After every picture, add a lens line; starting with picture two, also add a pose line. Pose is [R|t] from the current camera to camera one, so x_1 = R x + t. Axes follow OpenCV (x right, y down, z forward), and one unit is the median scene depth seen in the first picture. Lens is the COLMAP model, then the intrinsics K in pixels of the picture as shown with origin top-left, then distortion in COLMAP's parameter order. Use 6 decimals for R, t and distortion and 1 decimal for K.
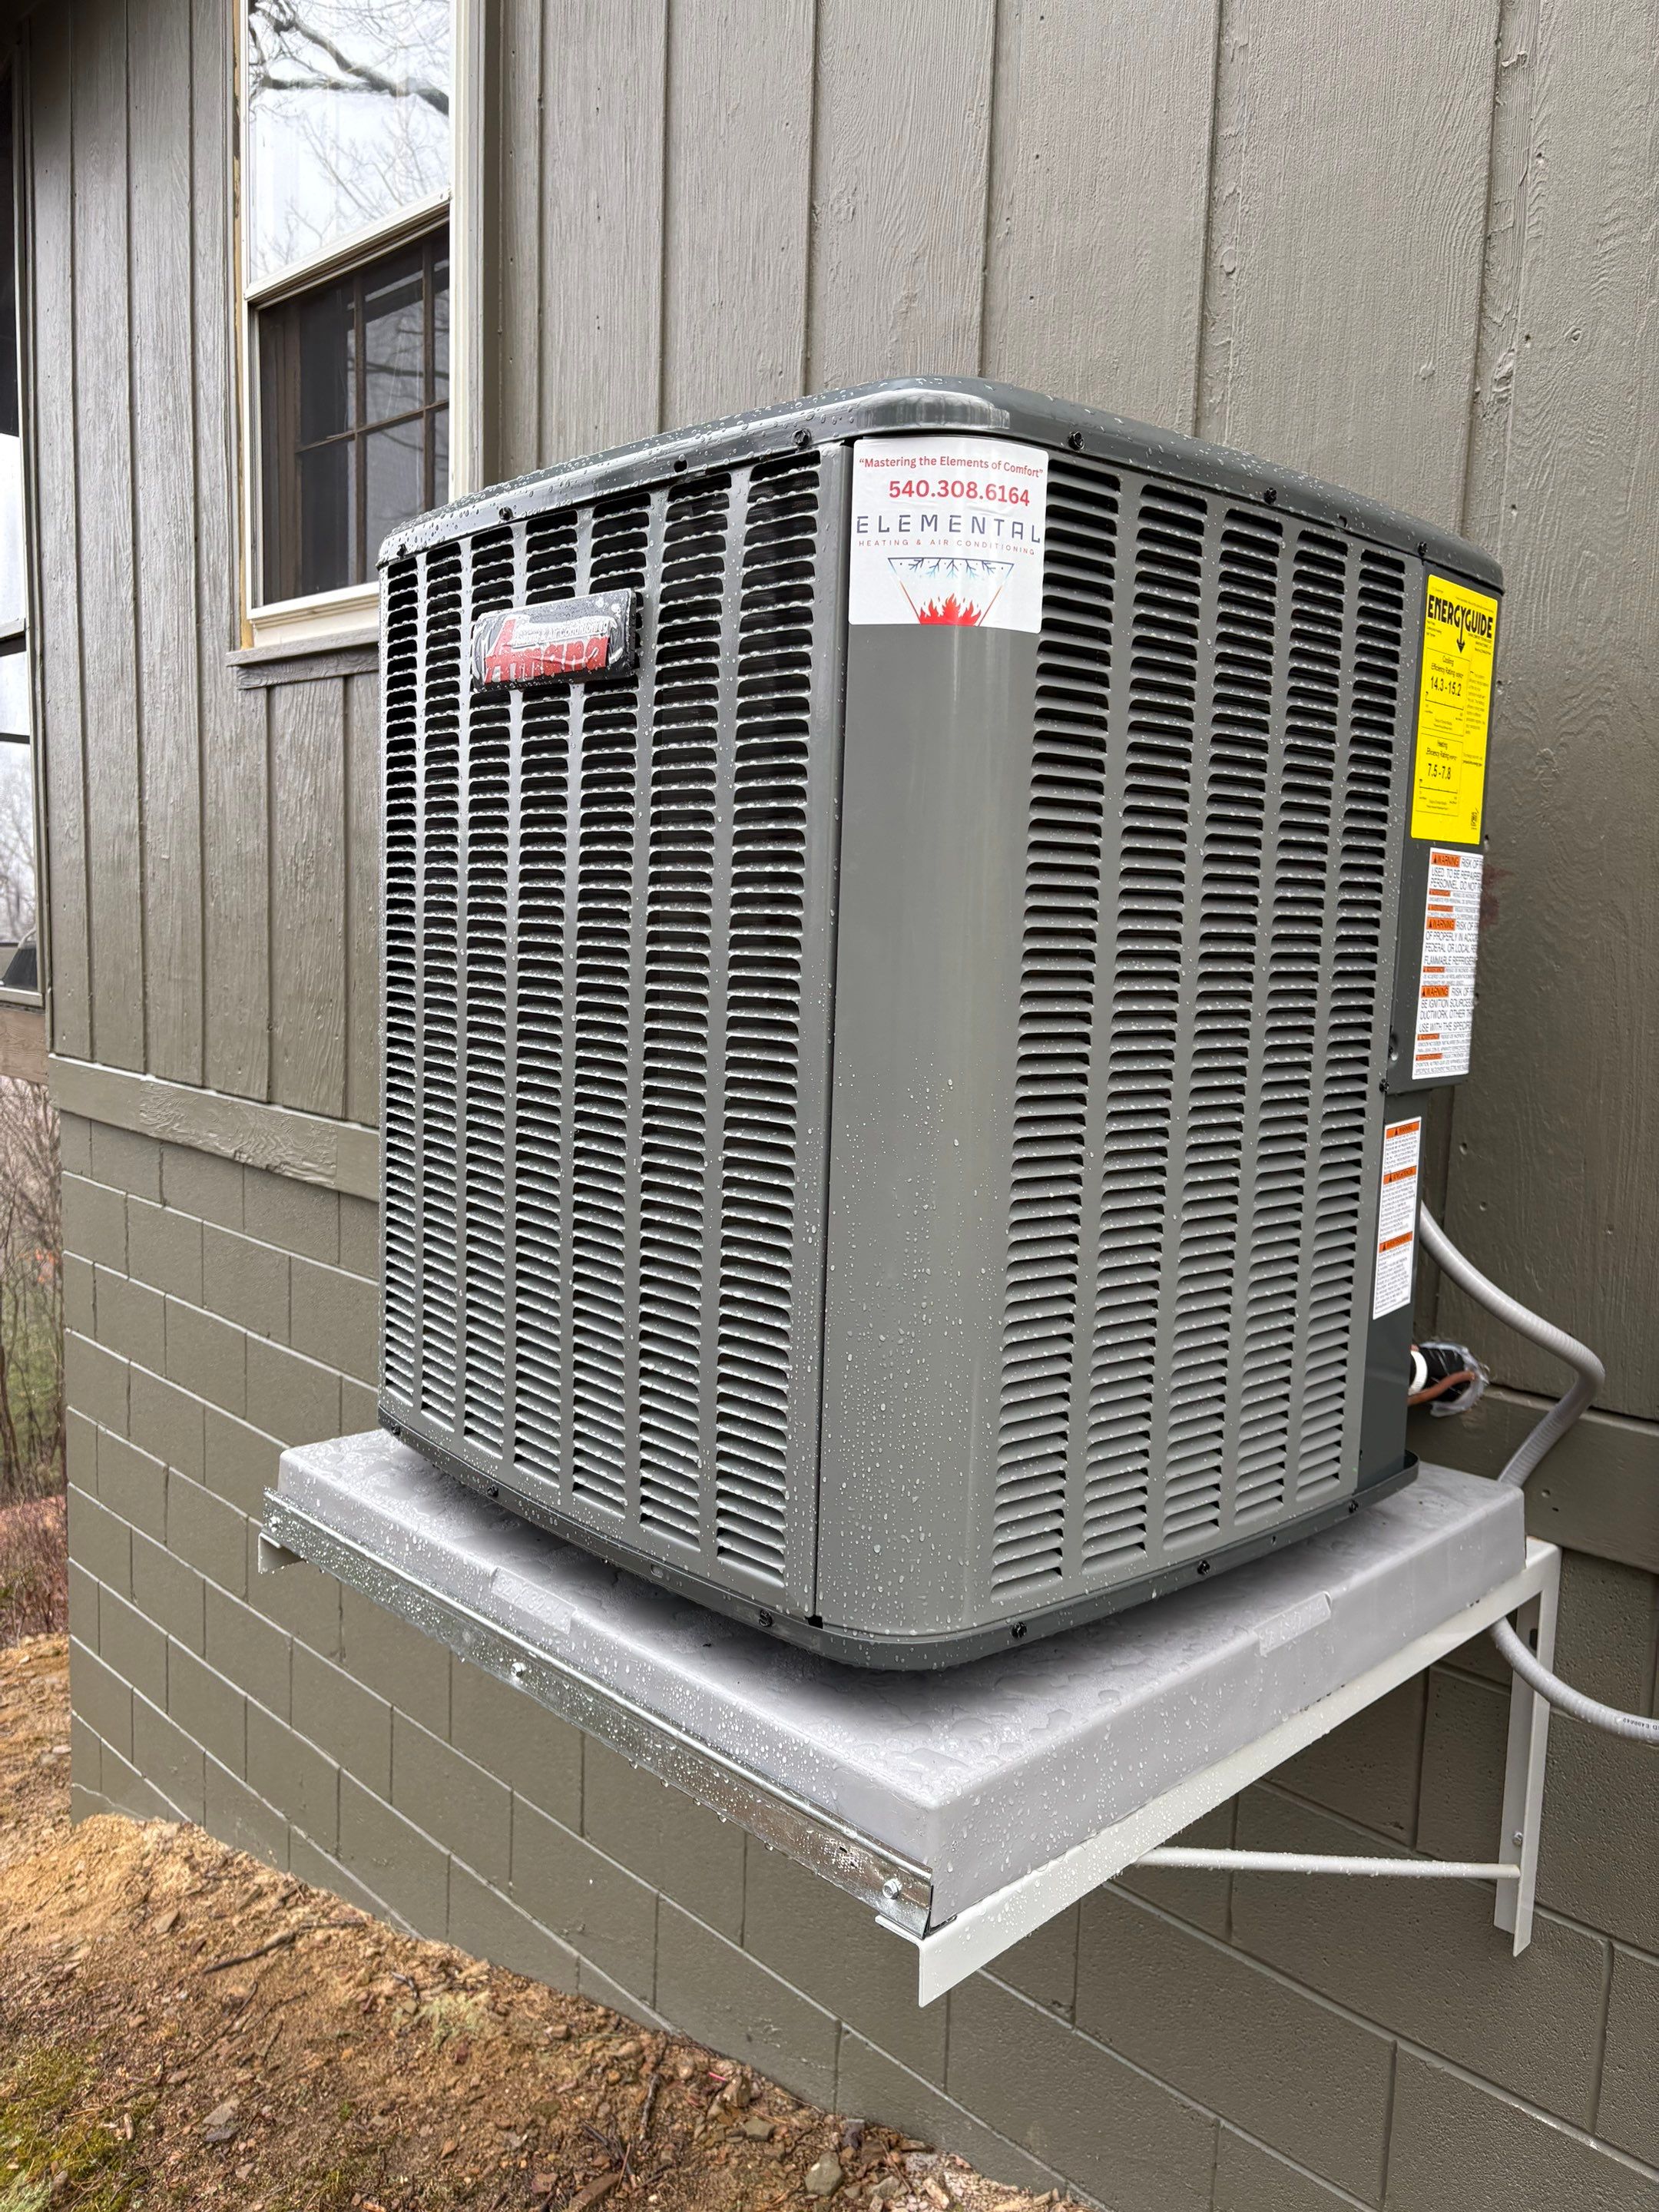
lens RADIAL K [[1683.2, 0, 825.6], [0, 1683.2, 1090.5], [0, 0, 1]] dist [0.046145, -0.058018]
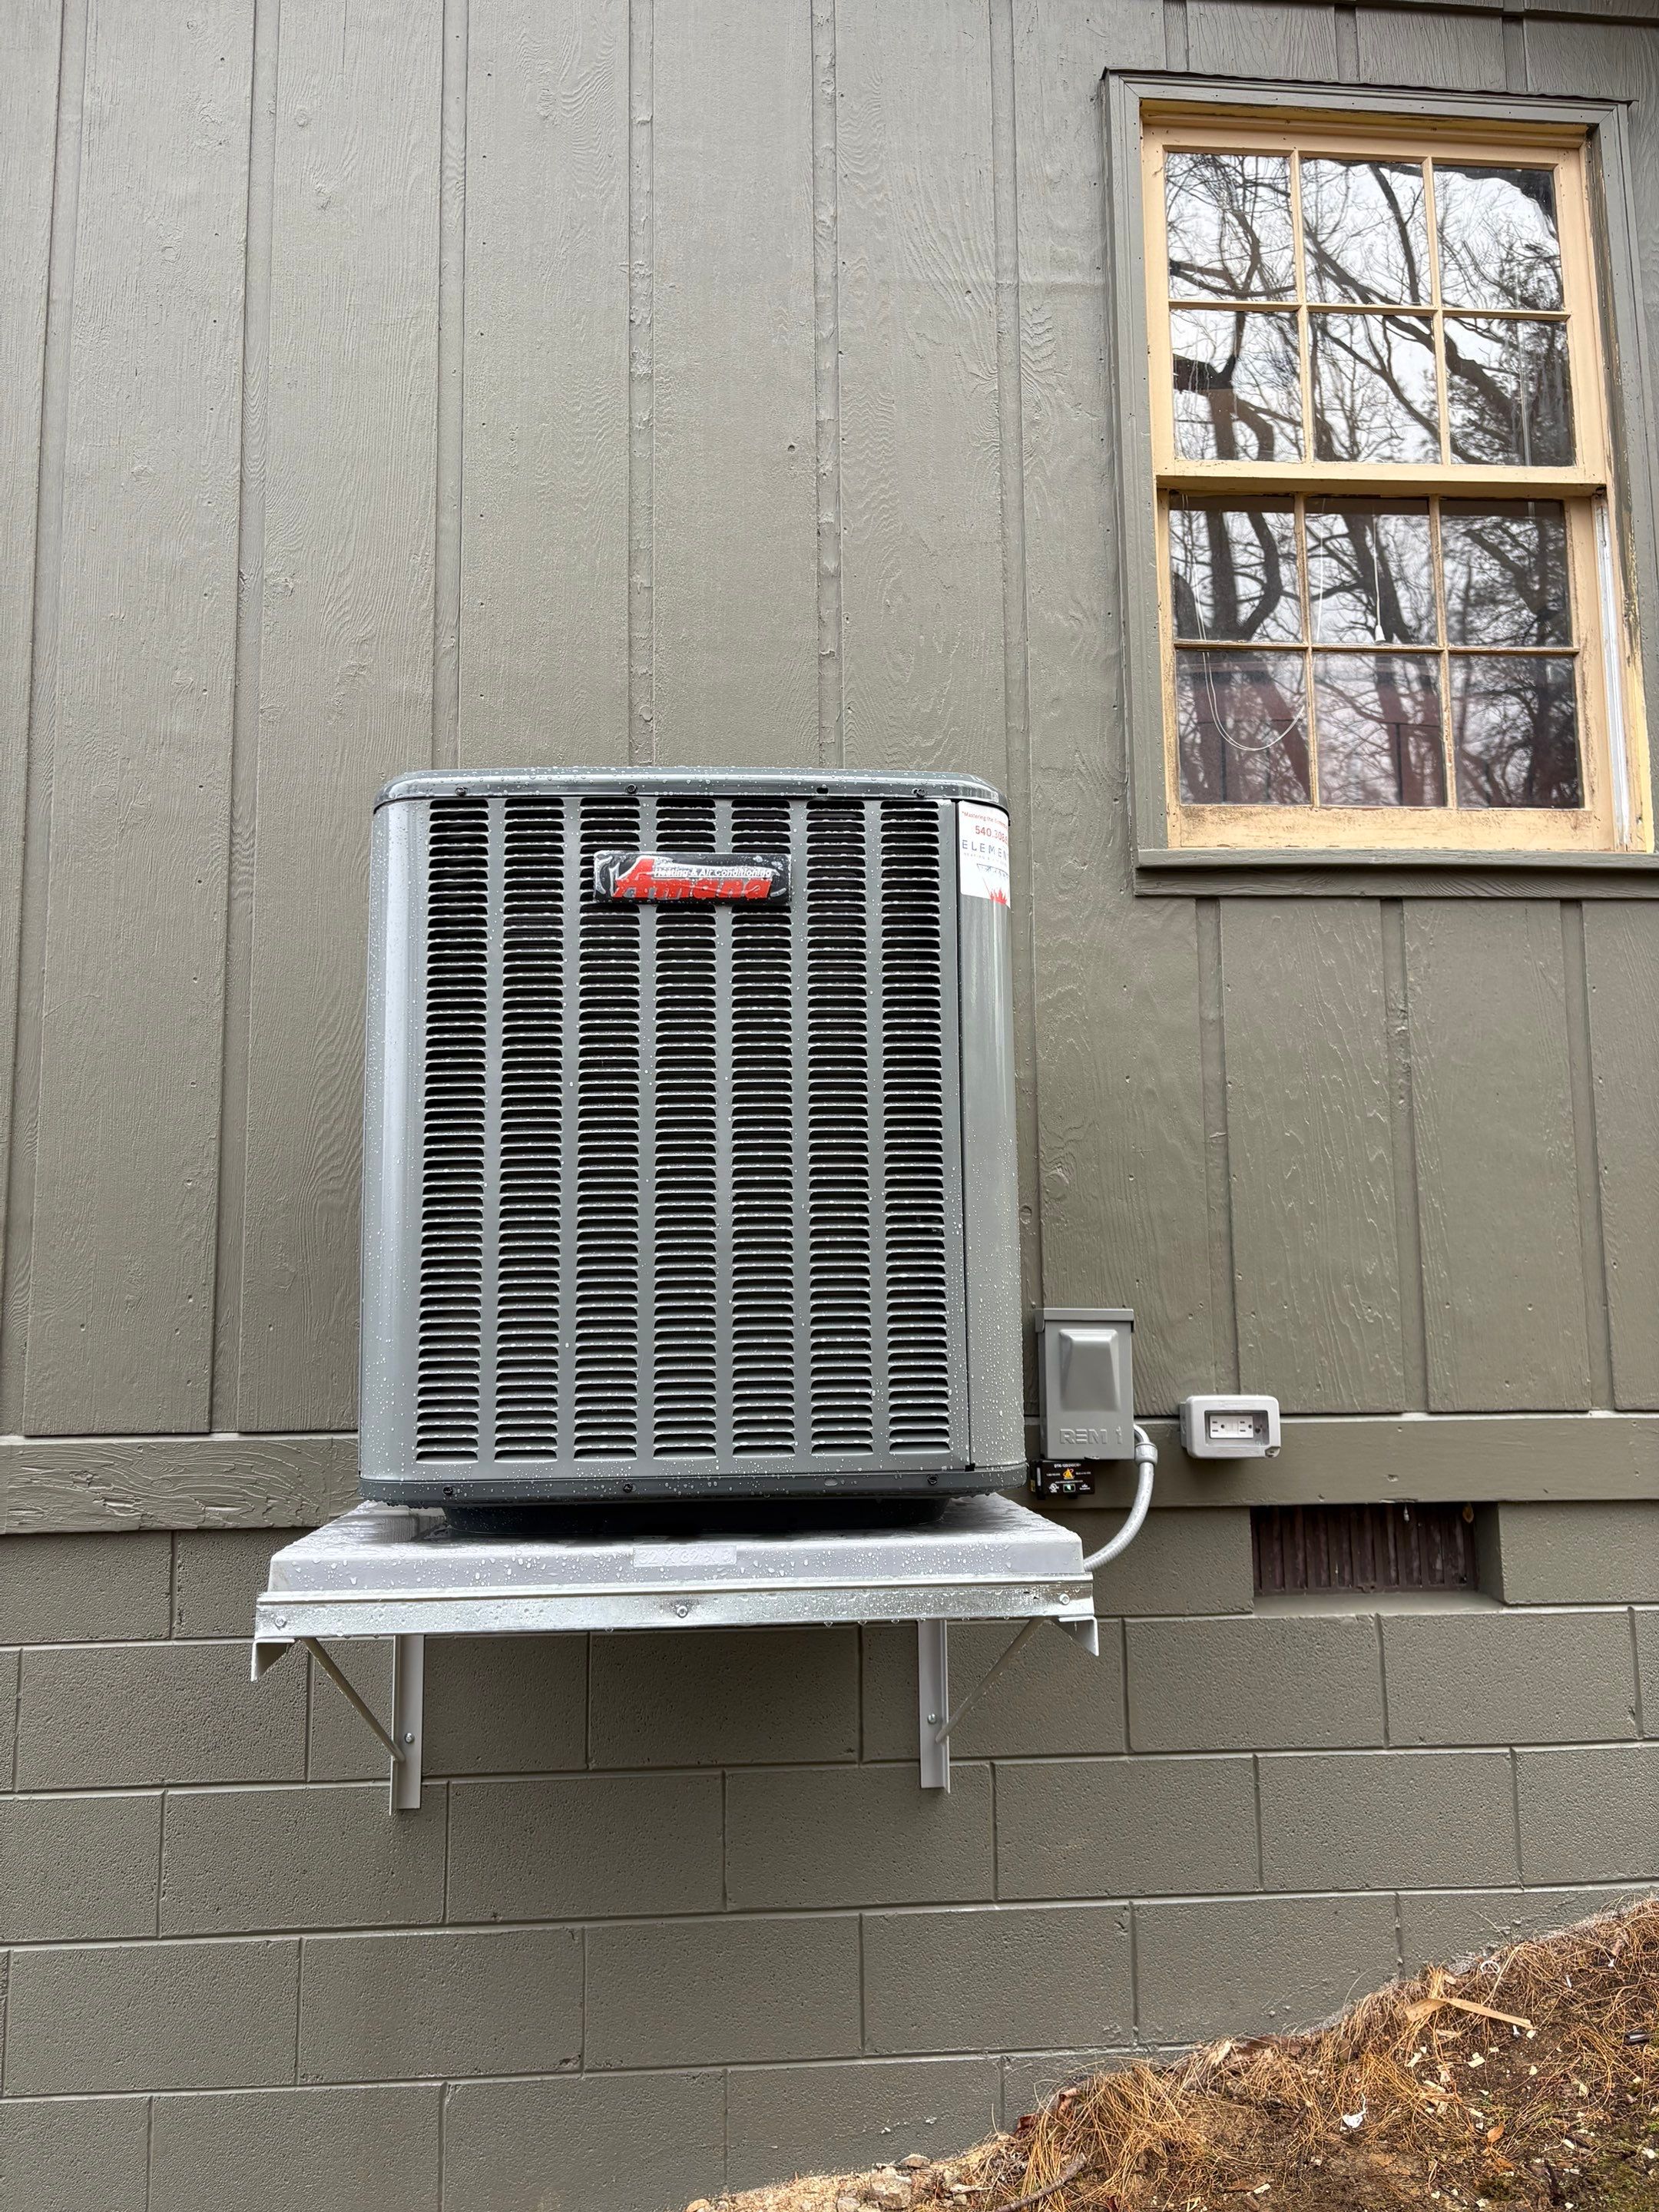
lens RADIAL K [[1683.2, 0, 829.7], [0, 1683.2, 1114.5], [0, 0, 1]] dist [0.046145, -0.058018]
pose [[0.637314, 0.056035, 0.768564, -1.273567], [0.115601, 0.979115, -0.167245, 0.216383], [-0.761884, 0.195434, 0.617526, 0.015925]]
